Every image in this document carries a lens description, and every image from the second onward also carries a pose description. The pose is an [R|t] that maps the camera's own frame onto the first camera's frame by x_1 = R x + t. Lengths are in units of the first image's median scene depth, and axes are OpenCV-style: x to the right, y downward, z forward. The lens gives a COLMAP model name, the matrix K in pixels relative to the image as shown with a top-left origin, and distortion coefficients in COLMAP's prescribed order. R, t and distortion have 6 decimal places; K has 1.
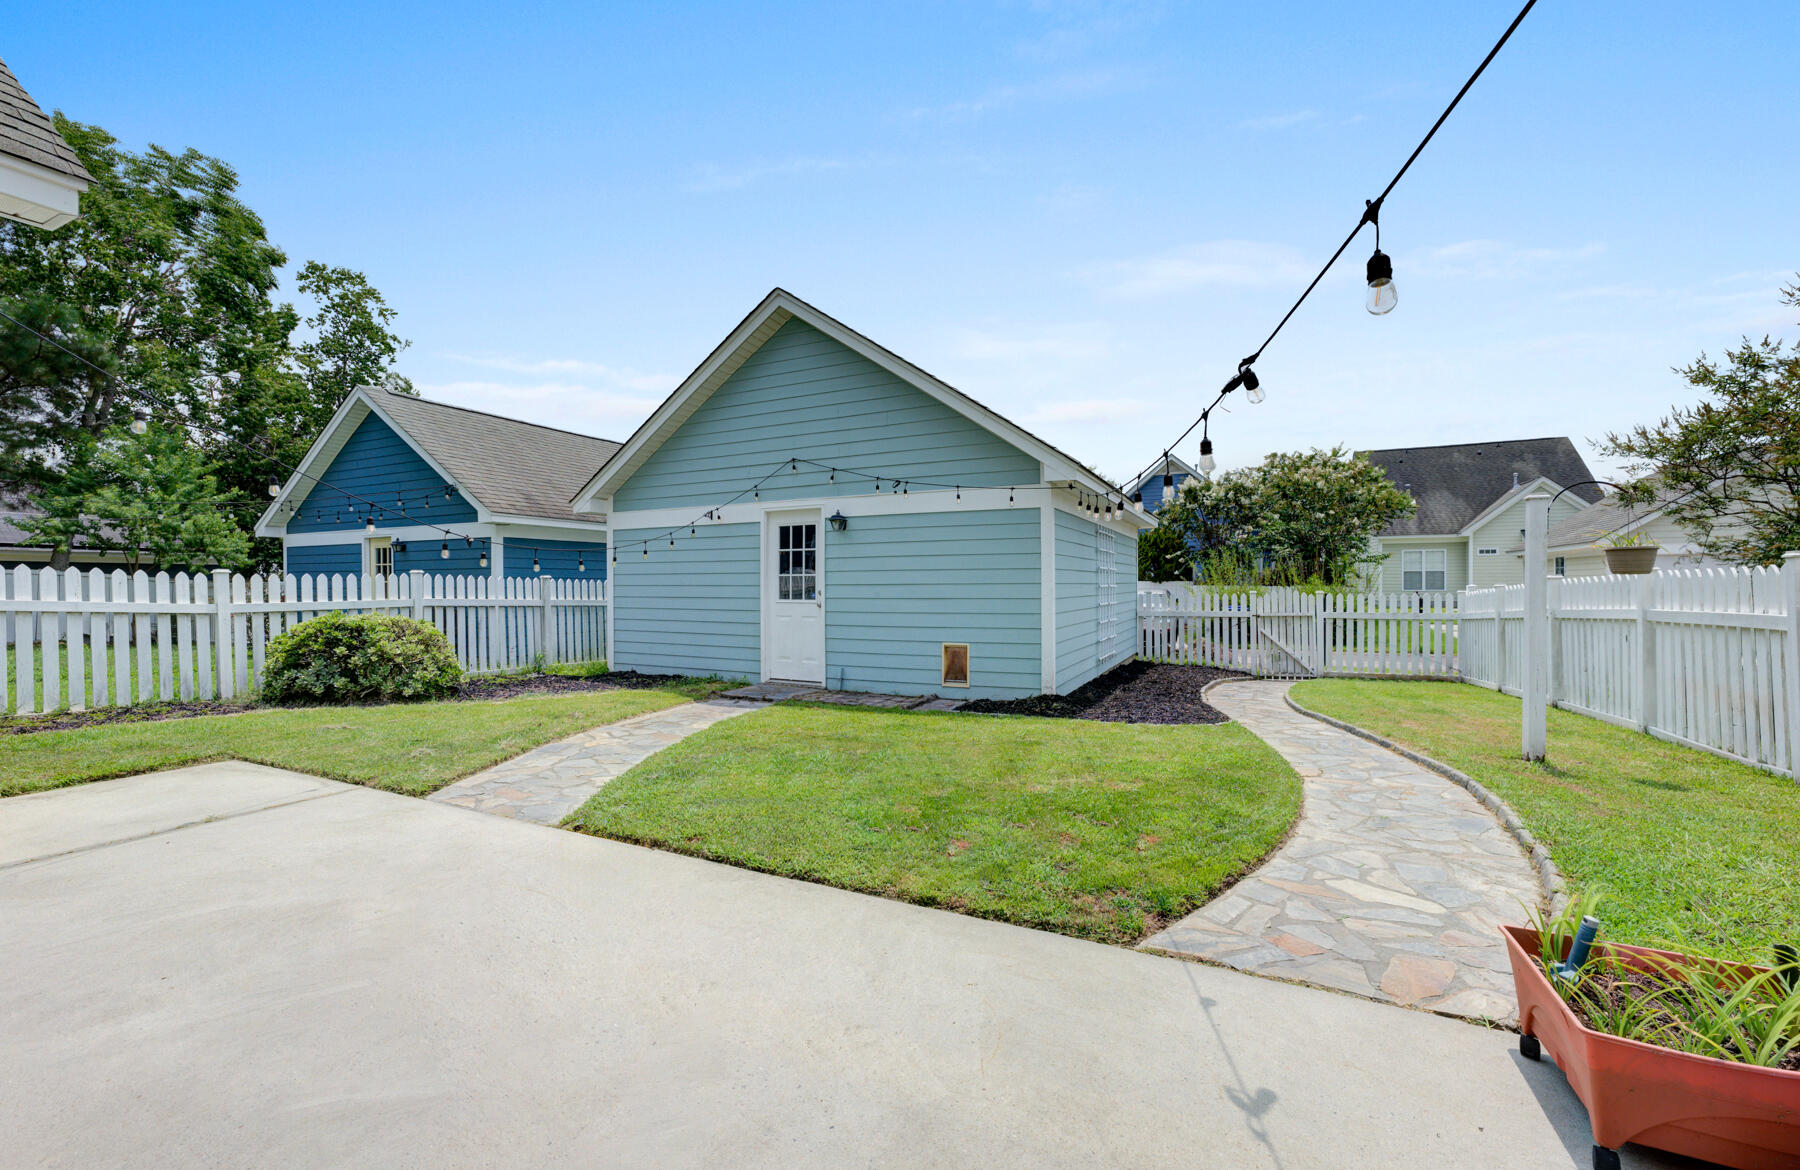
lens RADIAL K [[714.1, 0, 855.9], [0, 714.1, 564.3], [0, 0, 1]] dist [-0.006187, 0.001760]
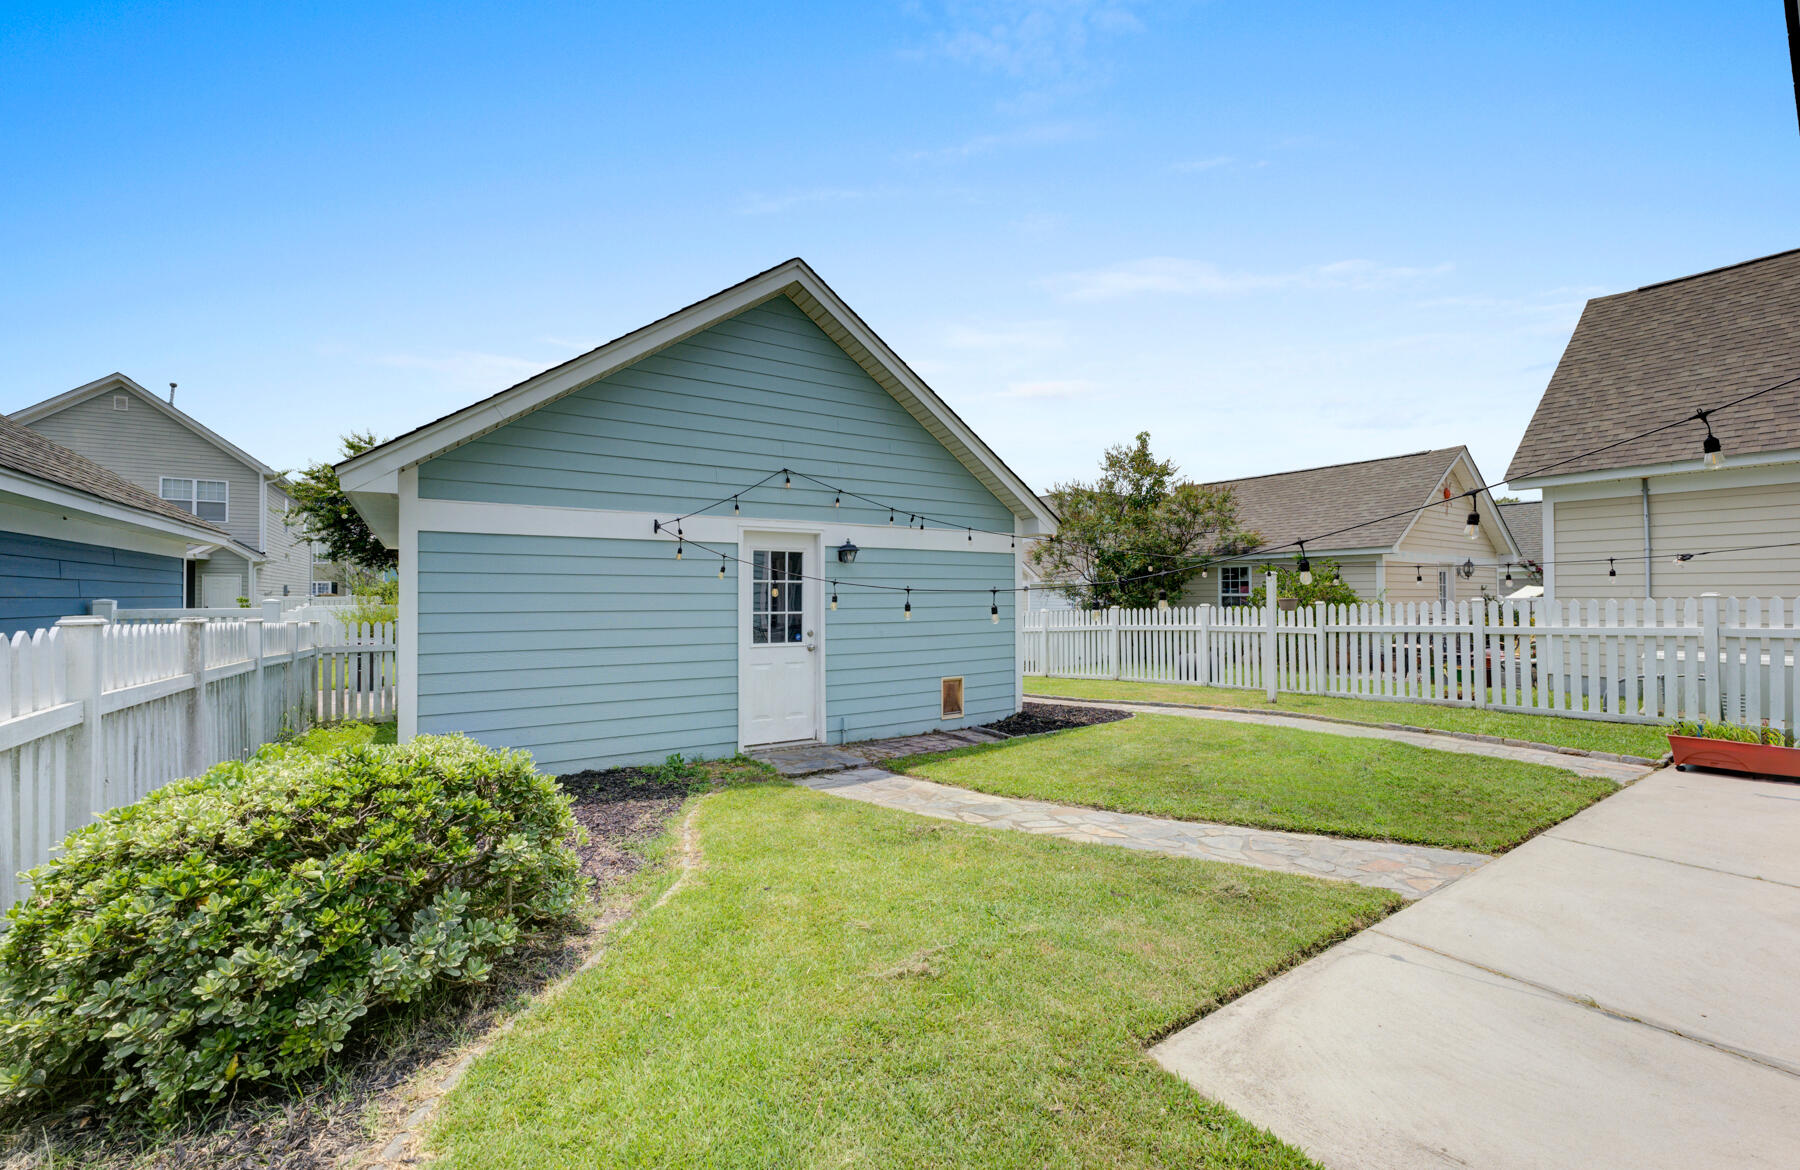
lens RADIAL K [[714.1, 0, 900.4], [0, 714.1, 589.7], [0, 0, 1]] dist [-0.006187, 0.001760]
pose [[0.504662, 0.011344, 0.863242, -0.730231], [-0.021176, 0.999775, -0.000758, -0.013762], [-0.863057, -0.017897, 0.504789, 0.485546]]
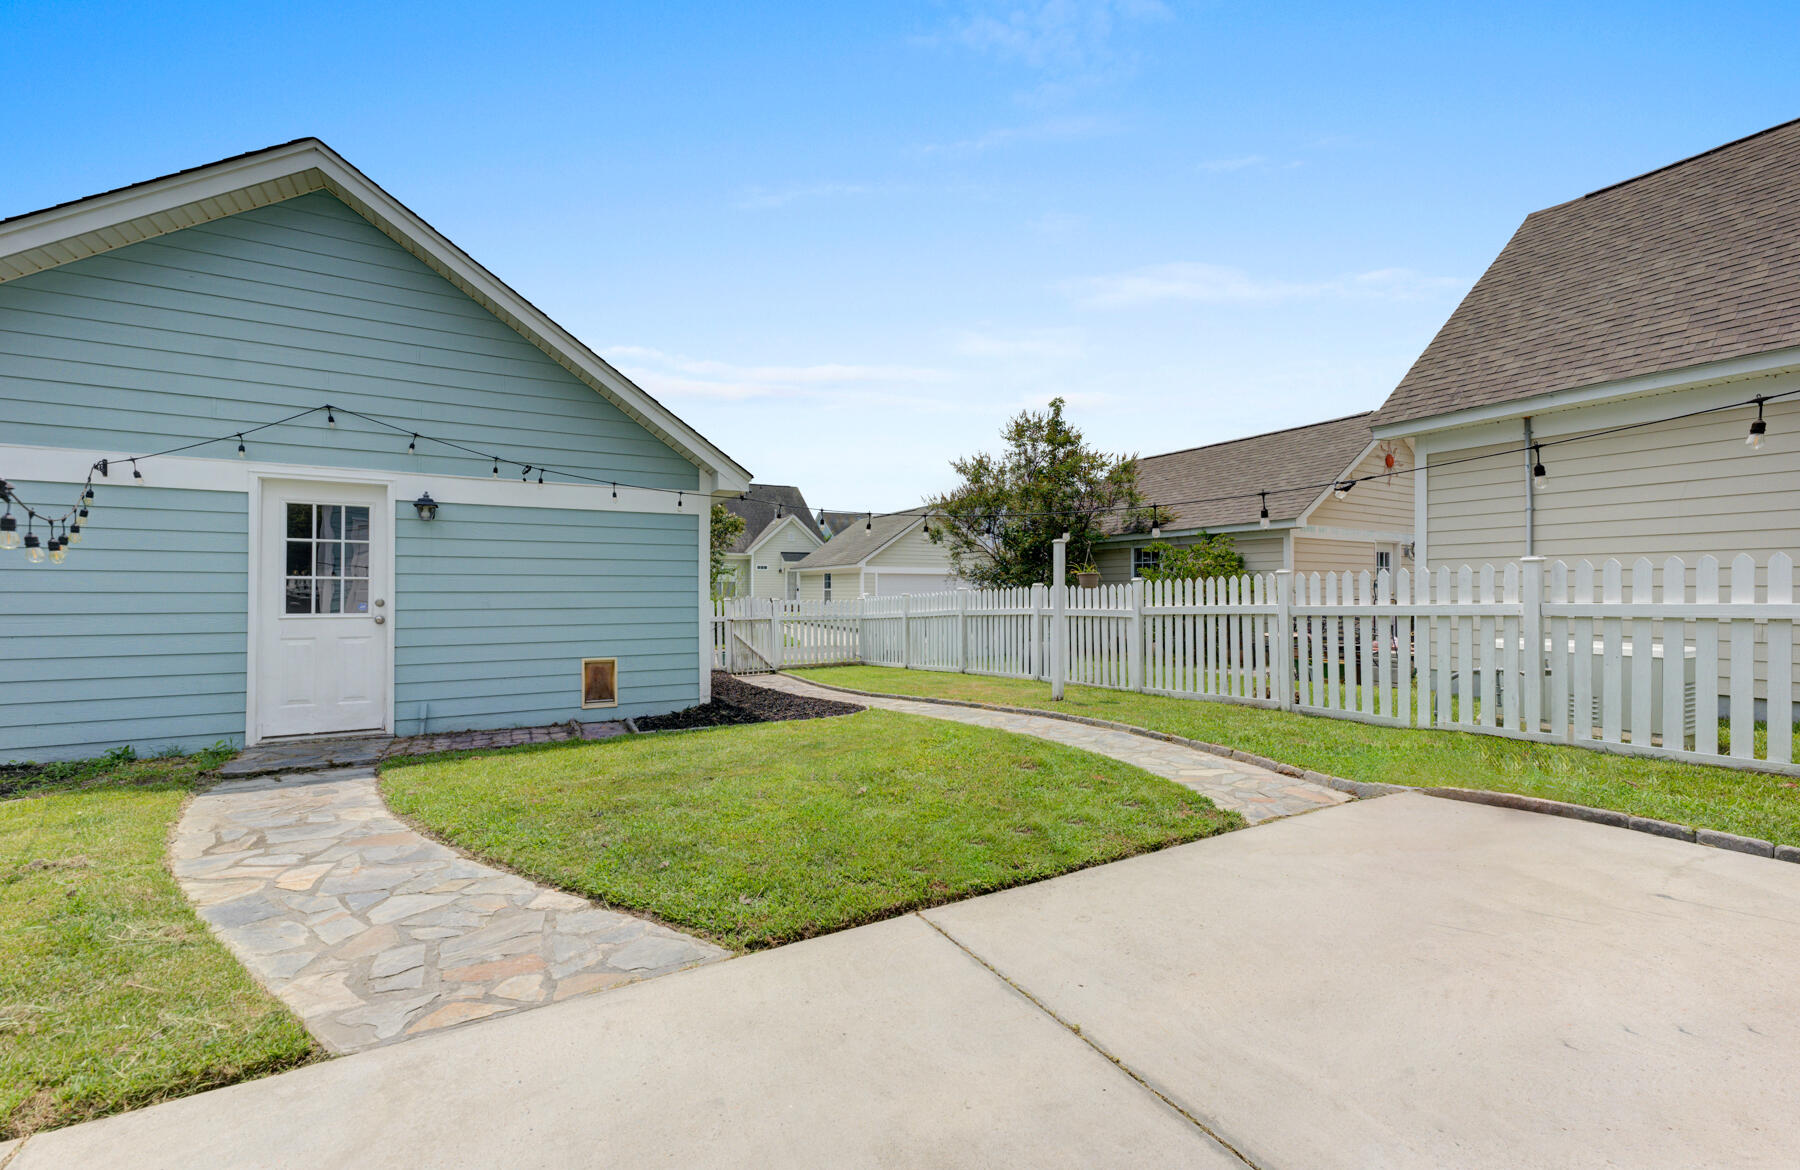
lens RADIAL K [[714.1, 0, 871.1], [0, 714.1, 588.4], [0, 0, 1]] dist [-0.006187, 0.001760]
pose [[0.572599, 0.005311, 0.819819, -0.349590], [-0.025873, 0.999598, 0.011595, 0.003954], [-0.819427, -0.027850, 0.572506, 0.200426]]
